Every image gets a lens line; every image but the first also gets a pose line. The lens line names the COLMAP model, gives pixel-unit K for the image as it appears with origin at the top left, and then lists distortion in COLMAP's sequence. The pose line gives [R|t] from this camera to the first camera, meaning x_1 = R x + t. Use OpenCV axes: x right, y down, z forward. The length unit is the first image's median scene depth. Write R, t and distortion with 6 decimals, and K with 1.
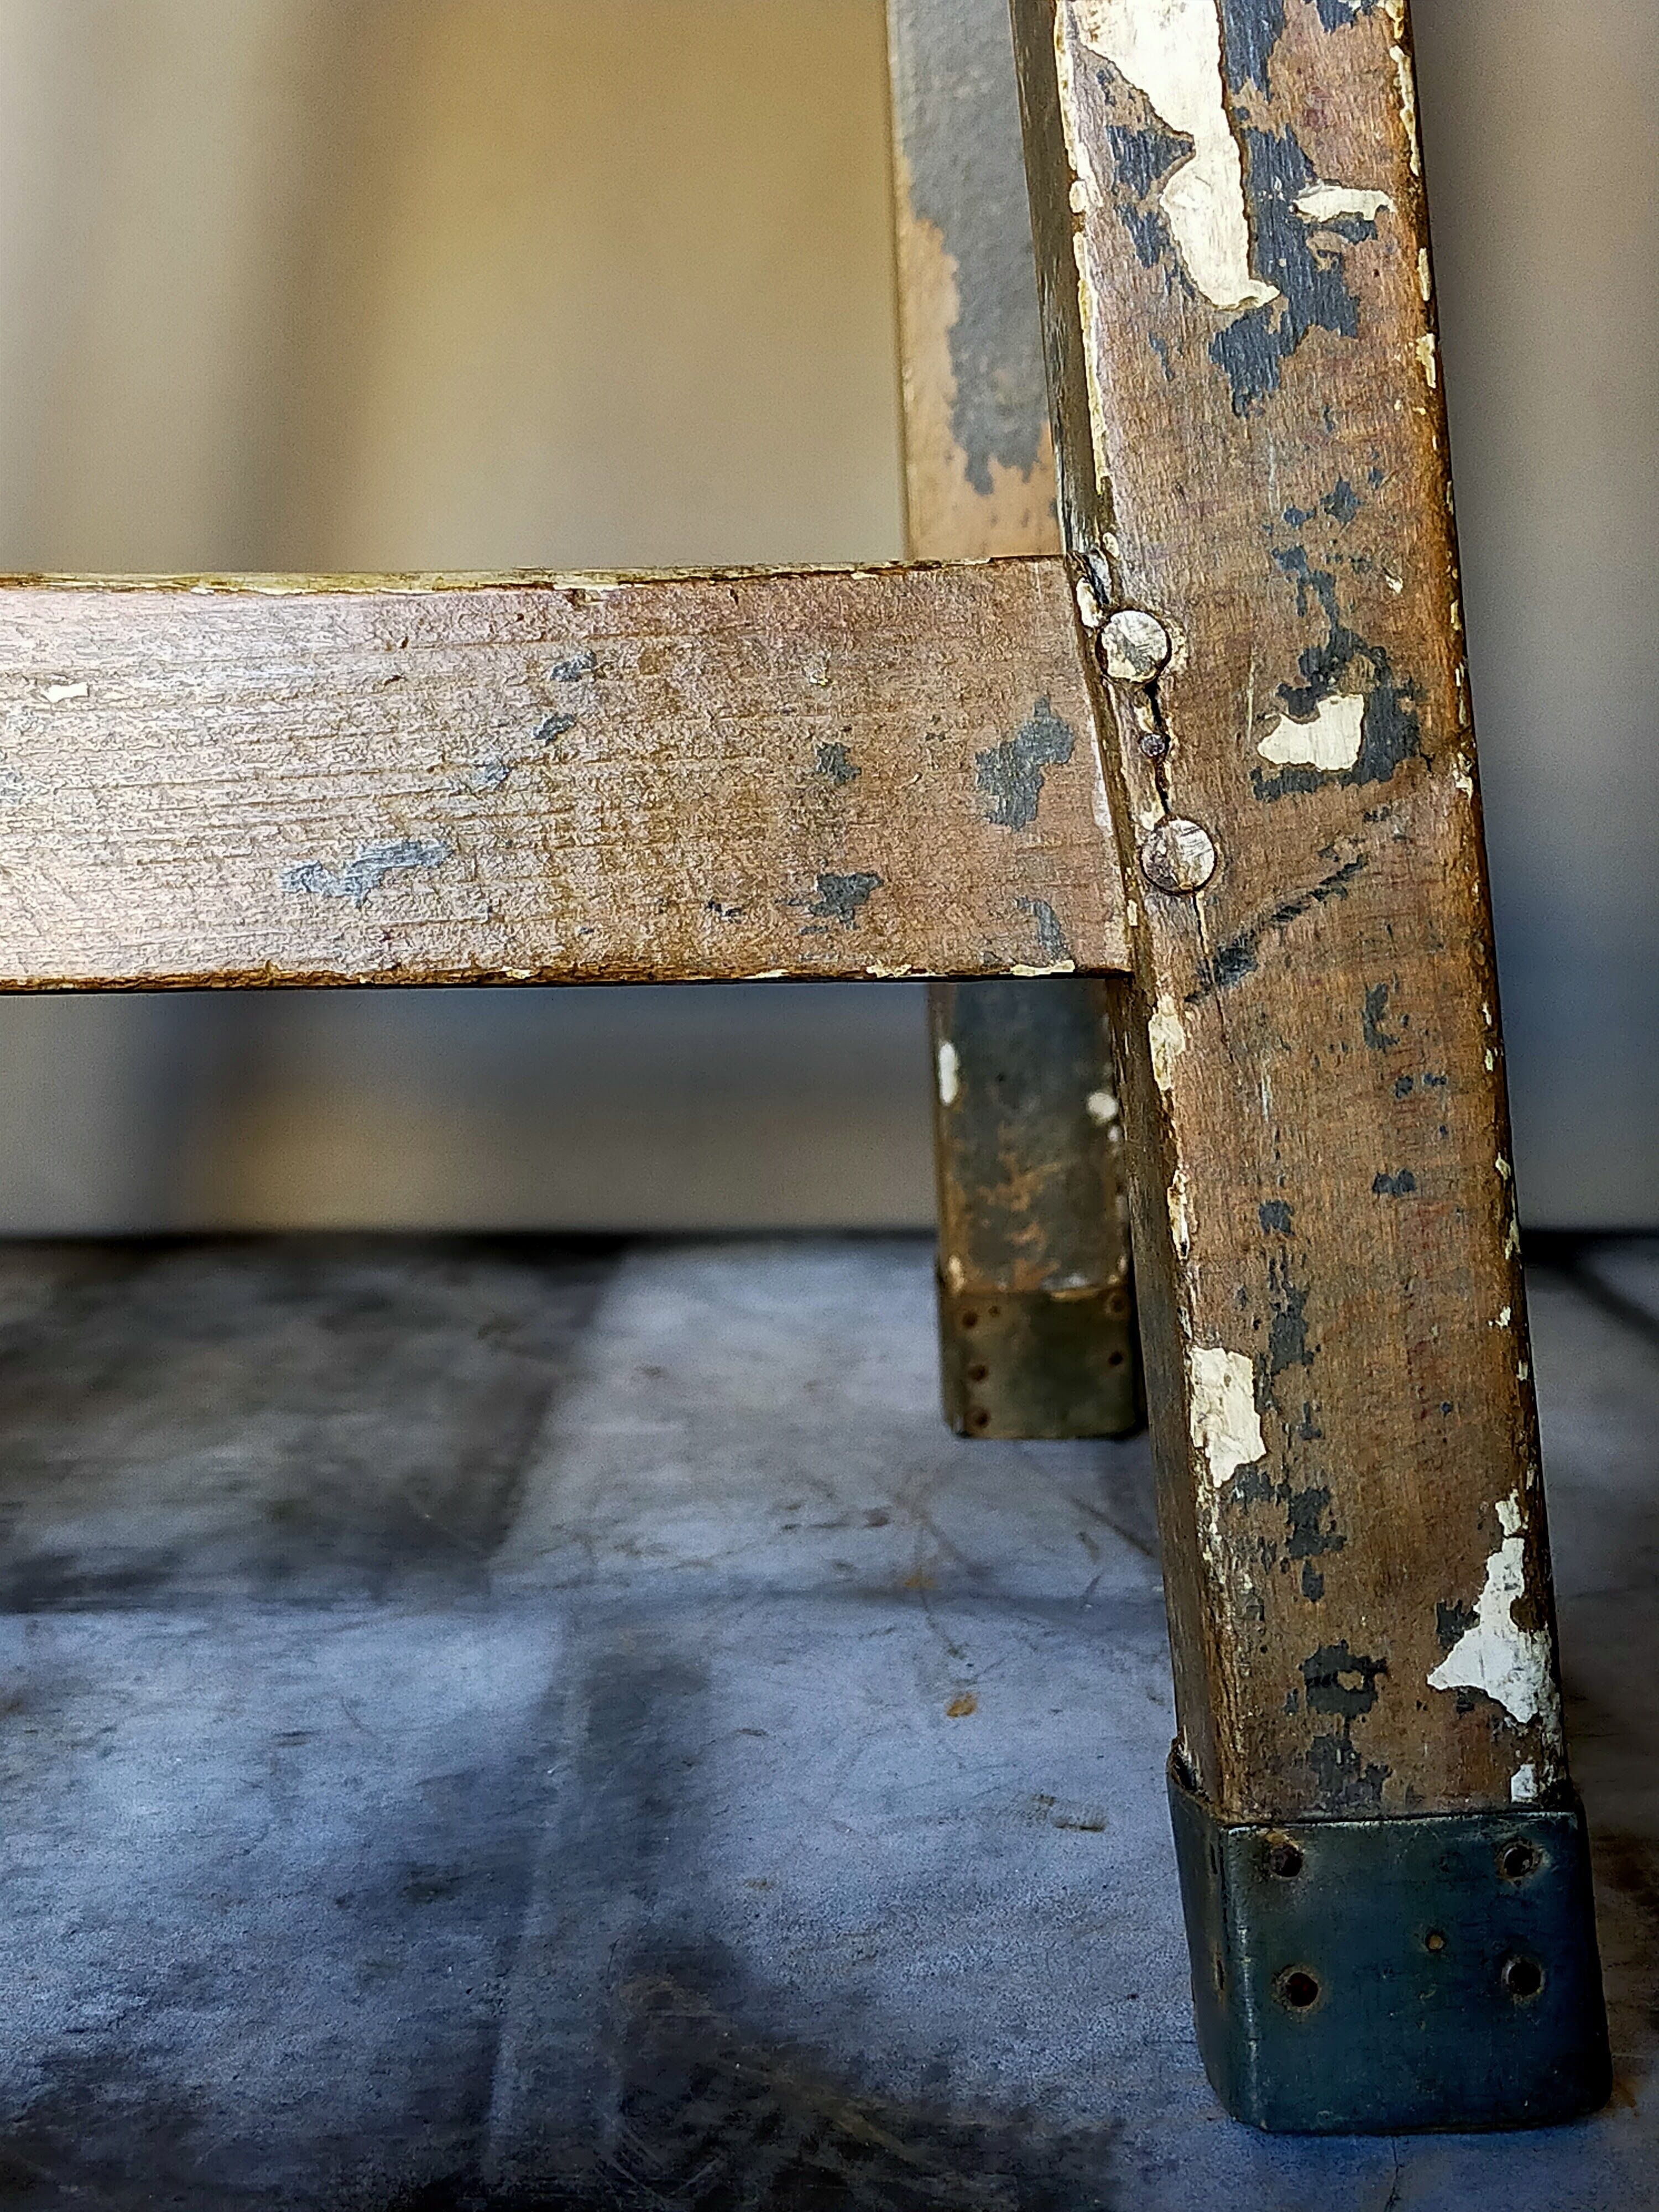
lens RADIAL K [[3340.6, 0, 859.9], [0, 3340.6, 1112.4], [0, 0, 1]] dist [0.138626, -0.399564]
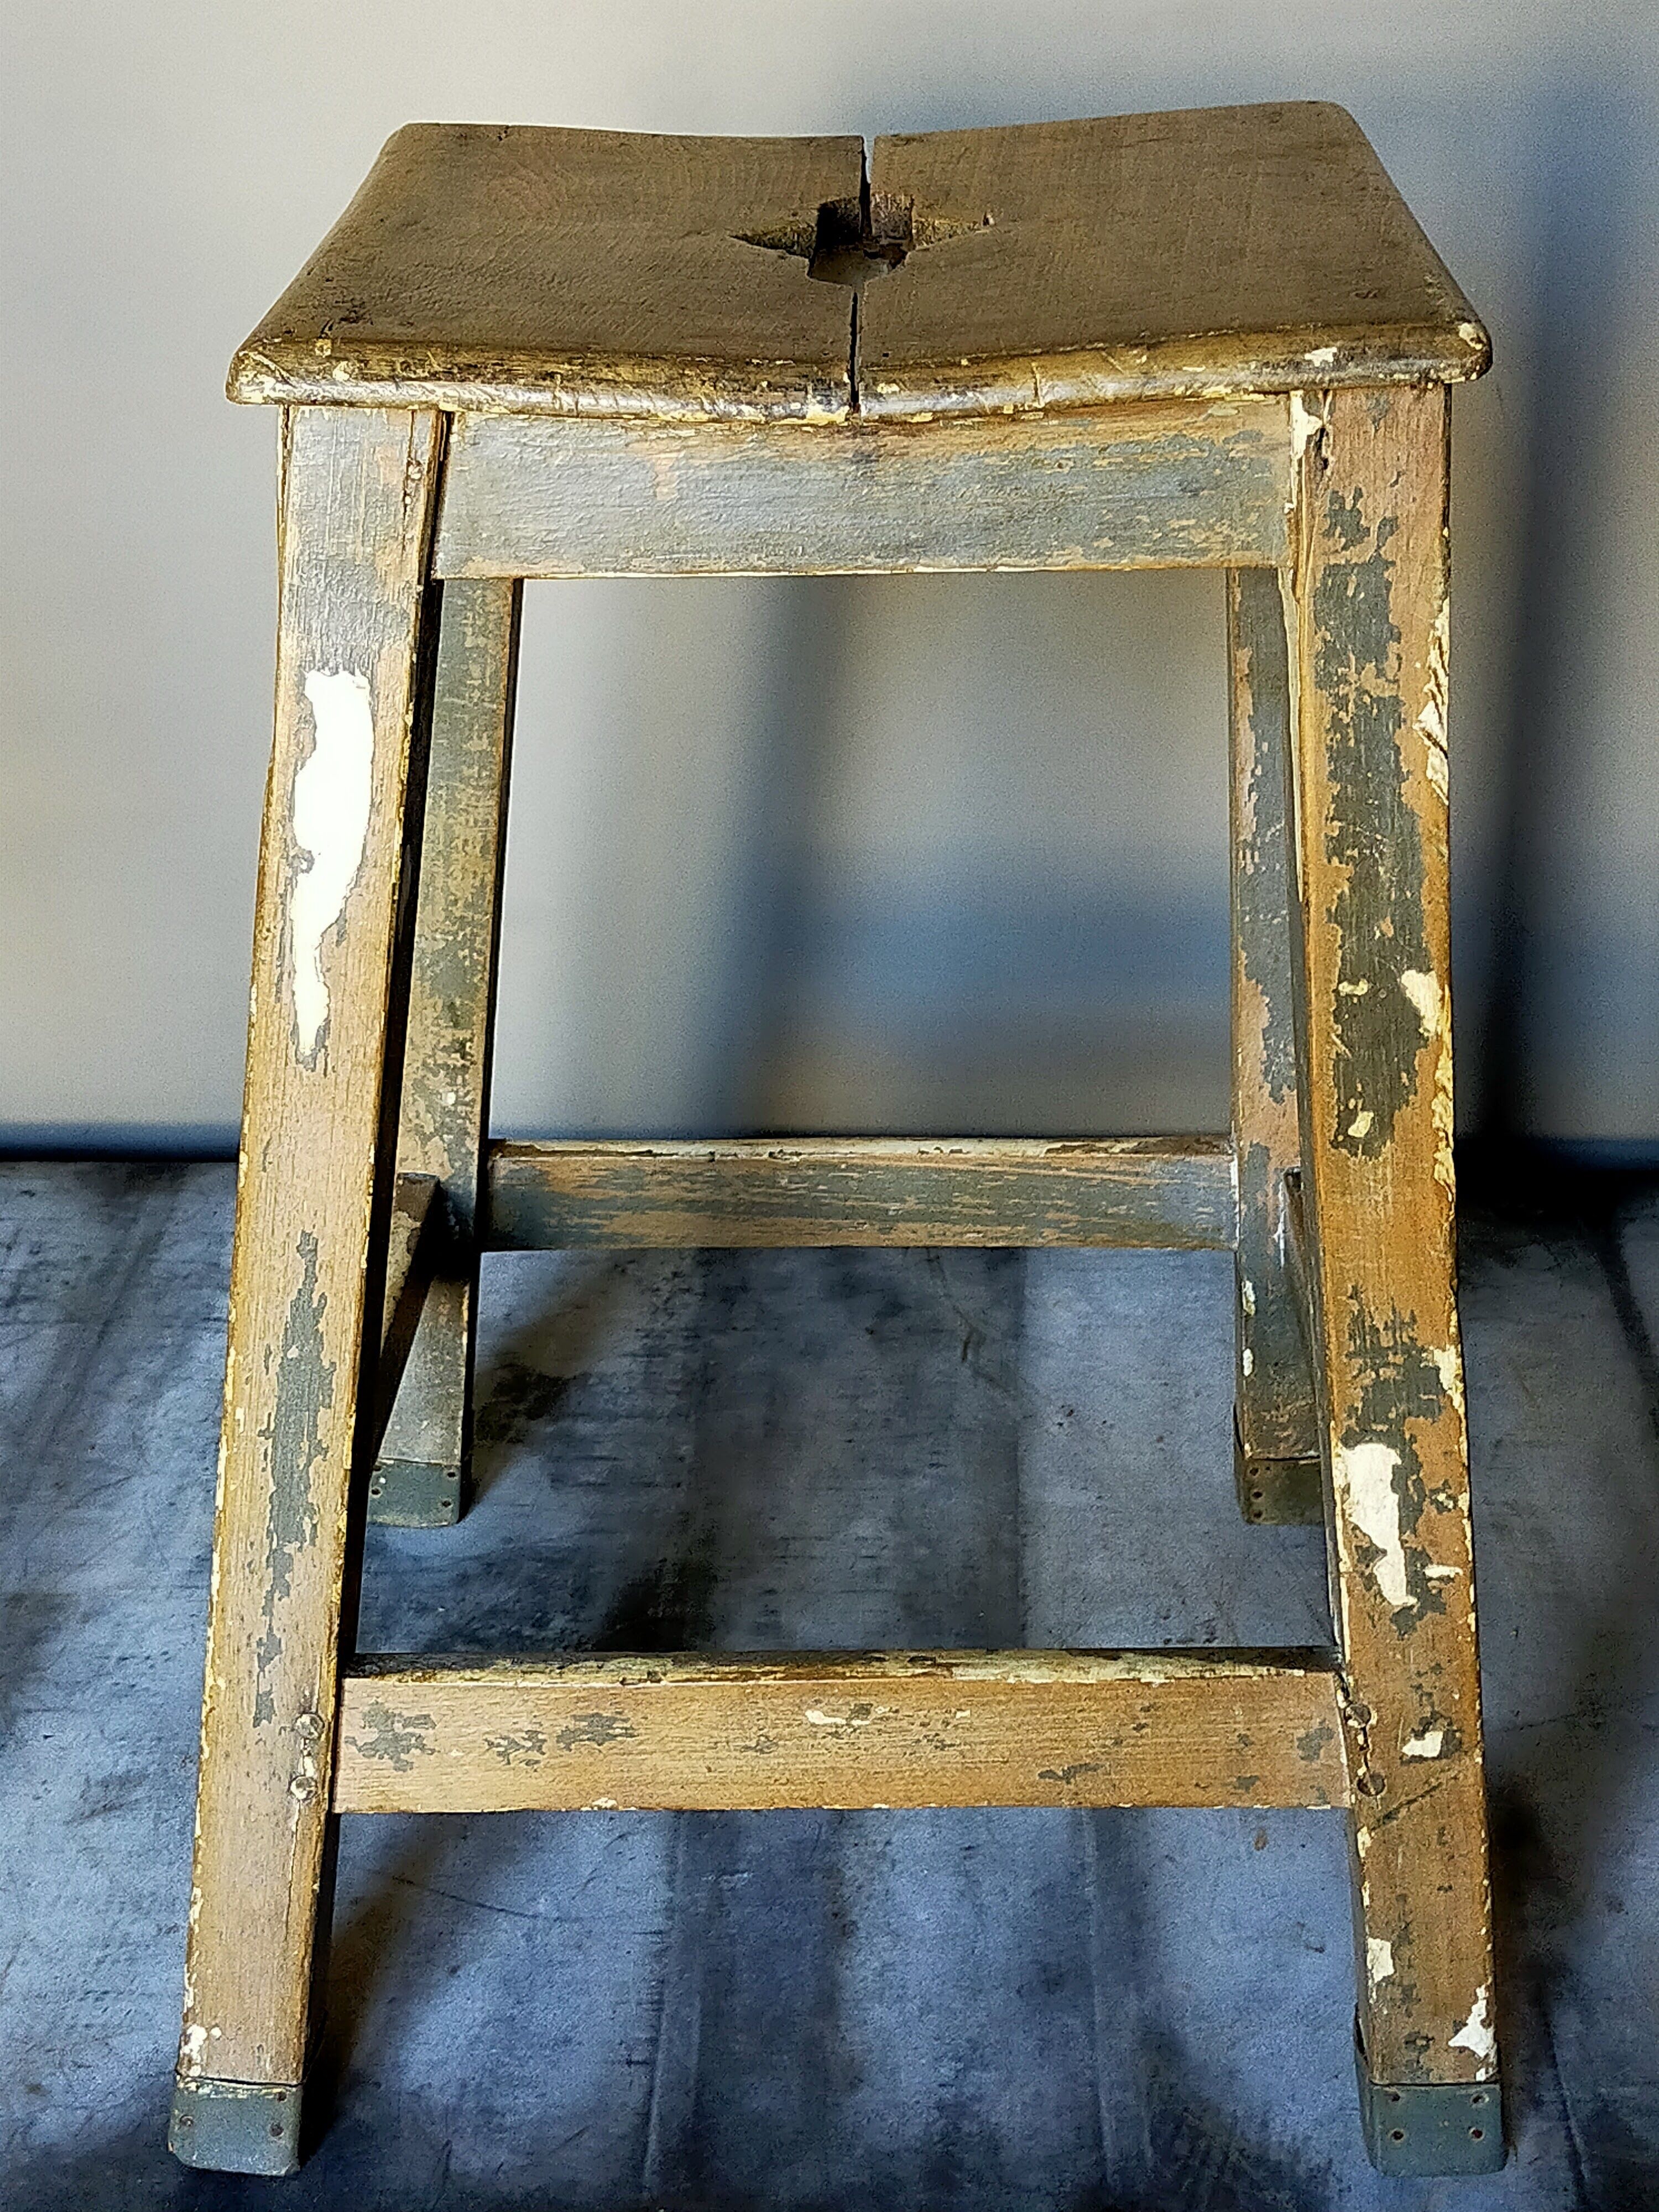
lens RADIAL K [[3305.7, 0, 838.7], [0, 3305.7, 1092.8], [0, 0, 1]] dist [0.106943, -0.237589]
pose [[0.998197, 0.011614, -0.058896, -0.182094], [0.008823, 0.942066, 0.335310, -1.500264], [0.059378, -0.335225, 0.940265, -1.364722]]
